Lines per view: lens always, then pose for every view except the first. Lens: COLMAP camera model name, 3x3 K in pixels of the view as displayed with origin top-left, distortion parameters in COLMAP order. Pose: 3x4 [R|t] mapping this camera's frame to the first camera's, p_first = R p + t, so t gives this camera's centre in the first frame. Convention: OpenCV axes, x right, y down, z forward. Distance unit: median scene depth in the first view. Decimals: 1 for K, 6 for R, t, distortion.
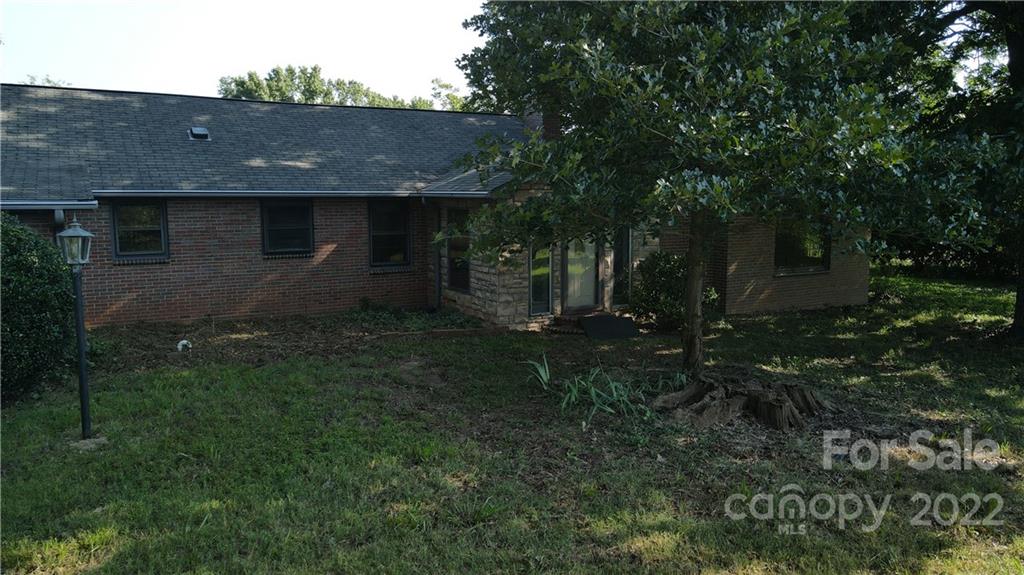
lens RADIAL K [[759.7, 0, 508.7], [0, 759.7, 287.3], [0, 0, 1]] dist [0.000060, 0.025936]
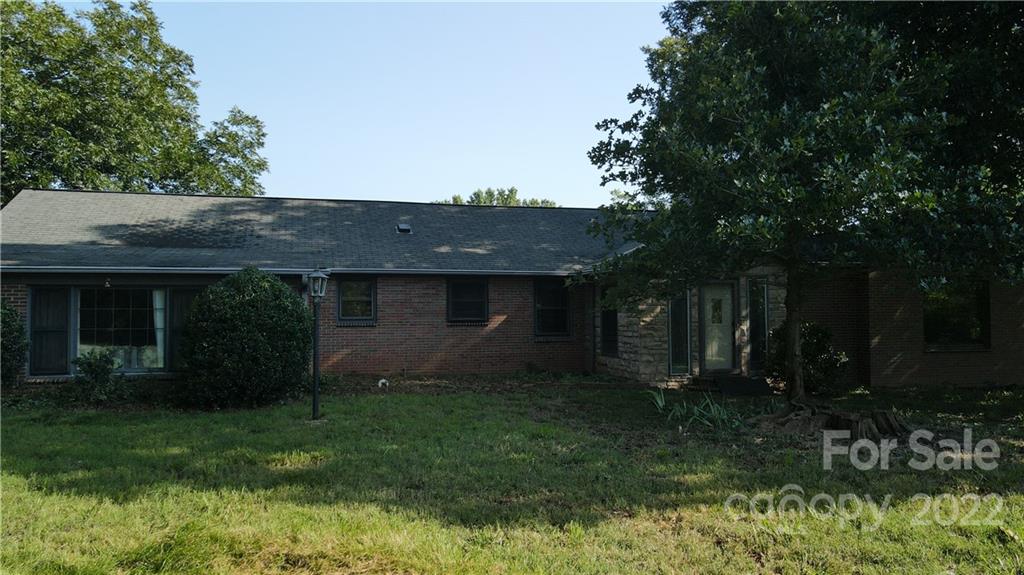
lens RADIAL K [[759.7, 0, 502.7], [0, 759.7, 280.2], [0, 0, 1]] dist [0.000060, 0.025936]
pose [[0.966770, -0.012186, -0.255359, 0.075888], [-0.028952, 0.987218, -0.156723, 0.079877], [0.254005, 0.158908, 0.954060, -0.154906]]
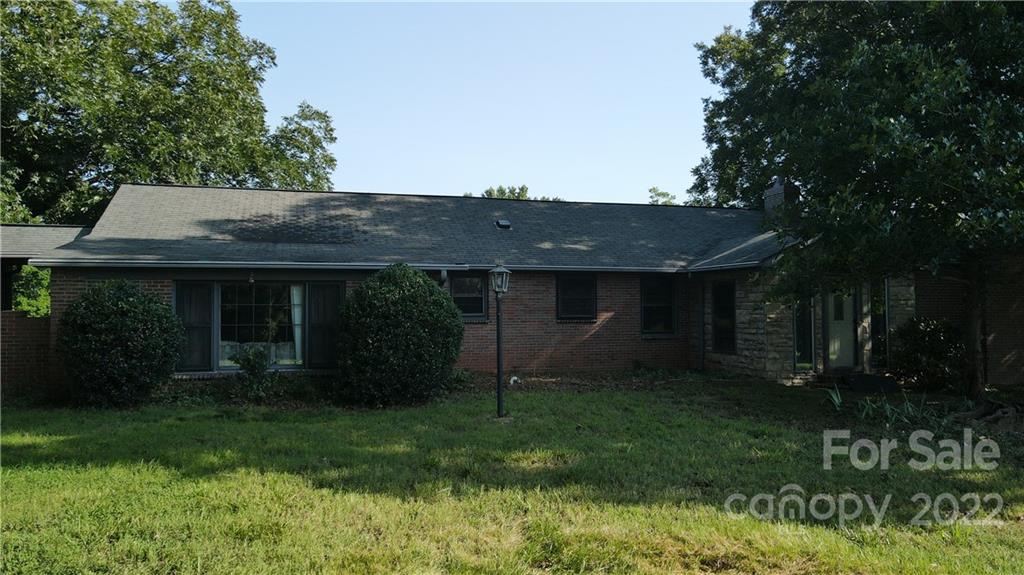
lens RADIAL K [[759.7, 0, 509.8], [0, 759.7, 281.5], [0, 0, 1]] dist [0.000060, 0.025936]
pose [[0.970159, -0.009524, -0.242282, -0.104038], [-0.028600, 0.987758, -0.153349, 0.086356], [0.240777, 0.155702, 0.958010, -0.188619]]
